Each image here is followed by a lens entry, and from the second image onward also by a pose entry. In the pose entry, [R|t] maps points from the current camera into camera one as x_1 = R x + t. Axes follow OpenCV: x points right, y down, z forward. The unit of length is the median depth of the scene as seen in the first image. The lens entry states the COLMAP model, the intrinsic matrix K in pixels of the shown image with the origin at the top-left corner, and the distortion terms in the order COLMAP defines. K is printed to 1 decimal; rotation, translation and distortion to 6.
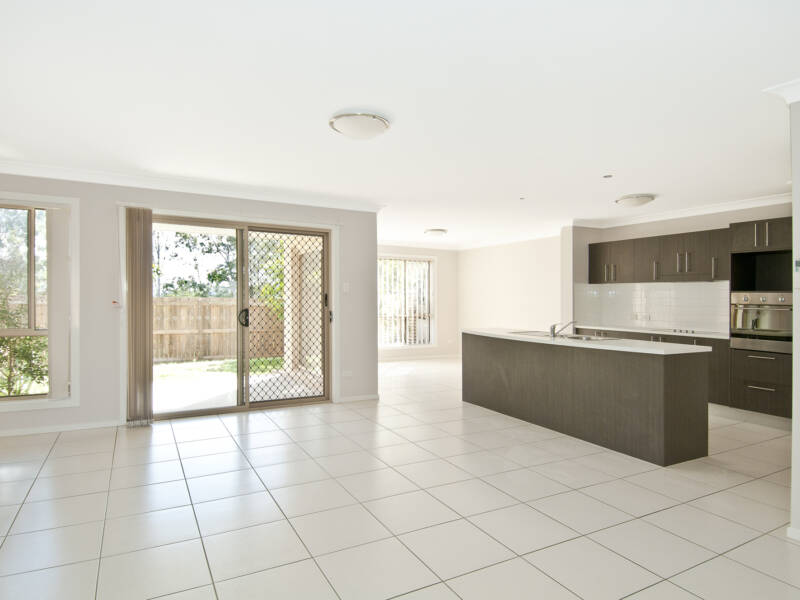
lens RADIAL K [[475.5, 0, 400.0], [0, 475.5, 300.0], [0, 0, 1]] dist [0.048996, 0.000077]
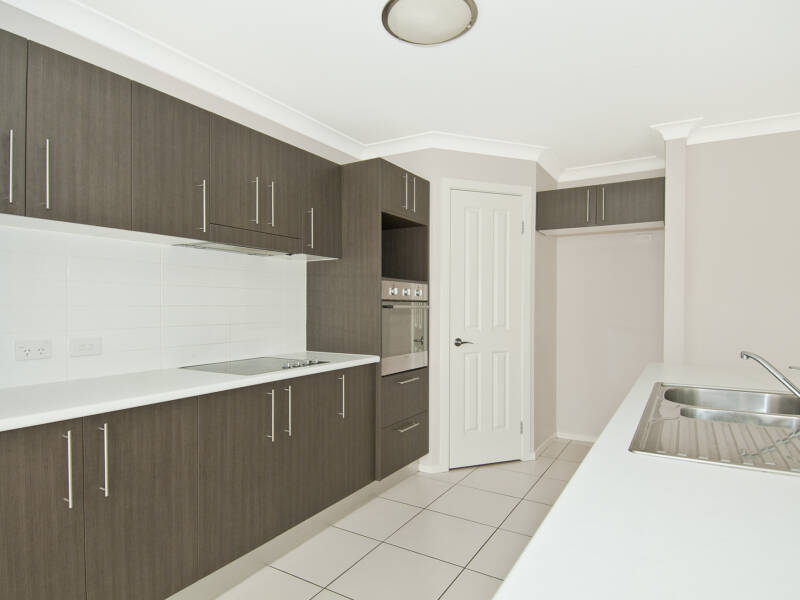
lens RADIAL K [[475.5, 0, 400.0], [0, 475.5, 300.0], [0, 0, 1]] dist [0.048996, 0.000077]
pose [[-0.495159, -0.002710, 0.868798, 0.182966], [-0.000518, 0.999996, 0.002824, 0.006339], [-0.868802, 0.000948, -0.495158, 1.259495]]
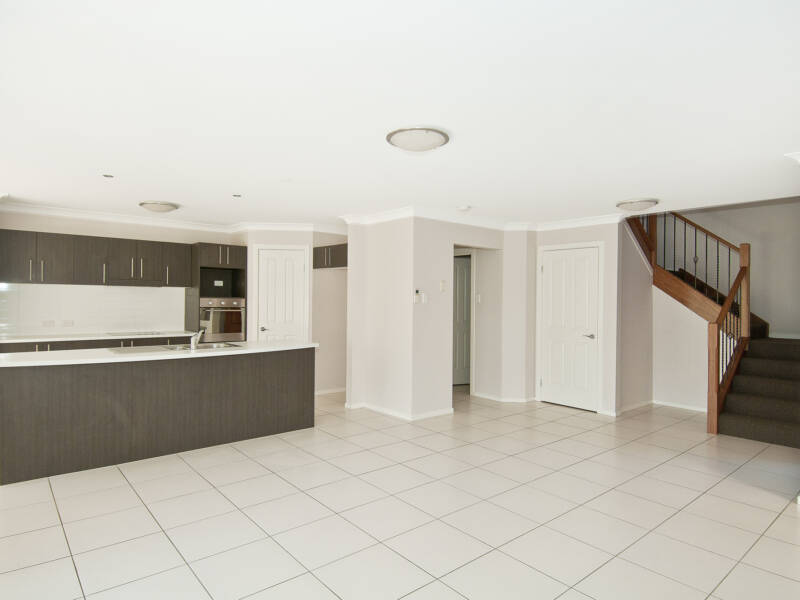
lens RADIAL K [[475.5, 0, 400.0], [0, 475.5, 300.0], [0, 0, 1]] dist [0.048996, 0.000077]
pose [[-0.198741, -0.010543, 0.979995, -0.612295], [-0.008980, 0.999920, 0.008937, -0.025720], [-0.980011, -0.007024, -0.198820, 0.747598]]
